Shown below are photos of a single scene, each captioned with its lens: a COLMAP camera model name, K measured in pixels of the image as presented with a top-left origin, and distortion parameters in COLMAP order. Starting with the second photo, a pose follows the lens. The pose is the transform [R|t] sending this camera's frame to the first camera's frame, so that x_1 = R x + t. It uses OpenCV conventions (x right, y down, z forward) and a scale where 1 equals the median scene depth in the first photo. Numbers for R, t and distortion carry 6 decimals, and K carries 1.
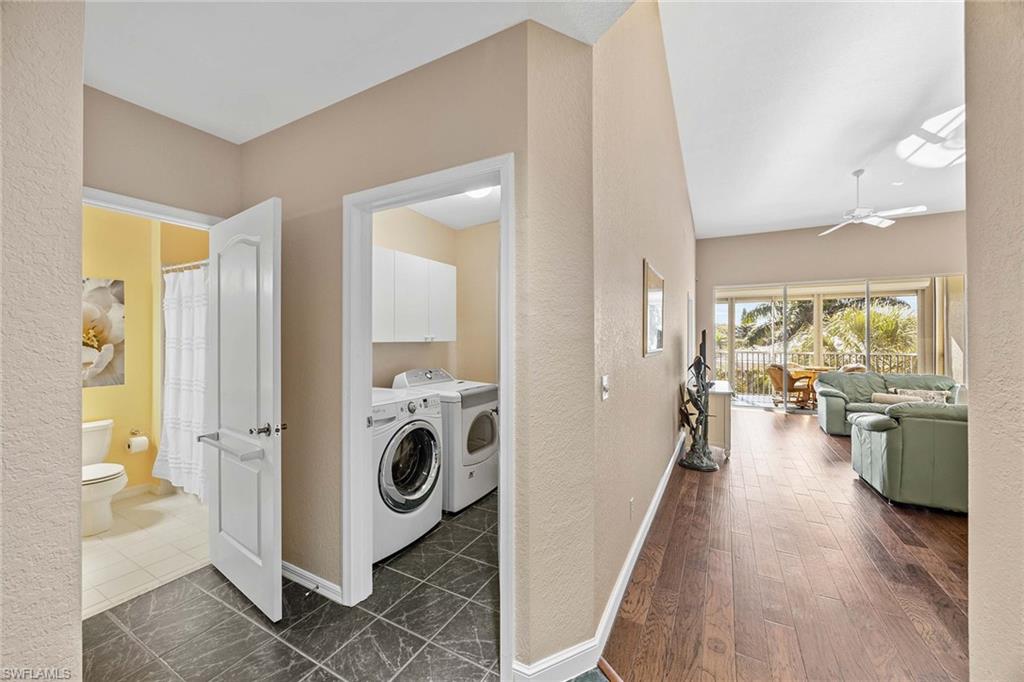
lens RADIAL K [[388.7, 0, 510.5], [0, 388.7, 336.7], [0, 0, 1]] dist [-0.001883, -0.000092]
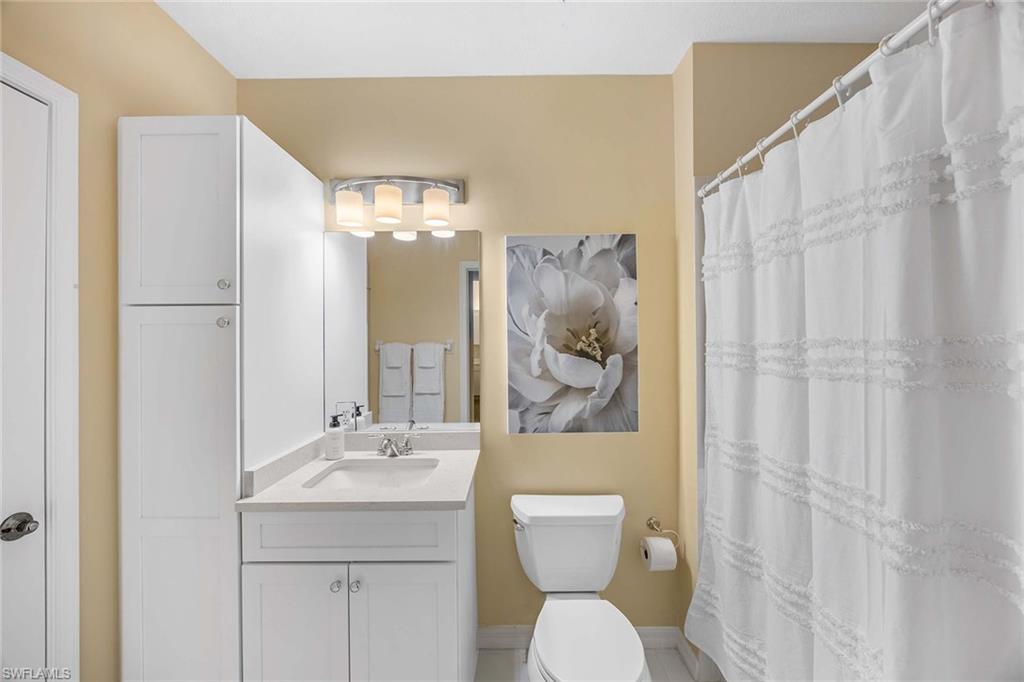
lens RADIAL K [[388.7, 0, 509.3], [0, 388.7, 340.8], [0, 0, 1]] dist [-0.001883, -0.000092]
pose [[0.489883, -0.007156, -0.871759, -0.633014], [0.008897, 0.999955, -0.003209, 0.000535], [0.871743, -0.006184, 0.489925, 0.602399]]
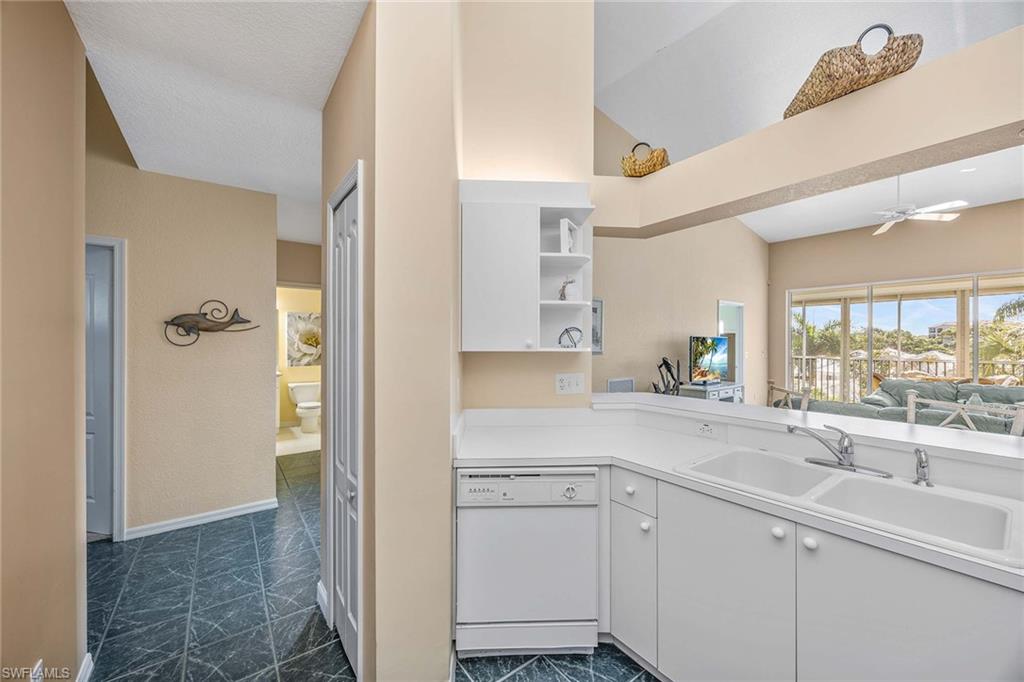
lens RADIAL K [[388.7, 0, 509.6], [0, 388.7, 340.4], [0, 0, 1]] dist [-0.001883, -0.000092]
pose [[0.909518, 0.000389, -0.415663, 0.685306], [-0.000182, 1.000000, 0.000537, -0.004959], [0.415664, -0.000412, 0.909518, -0.417565]]
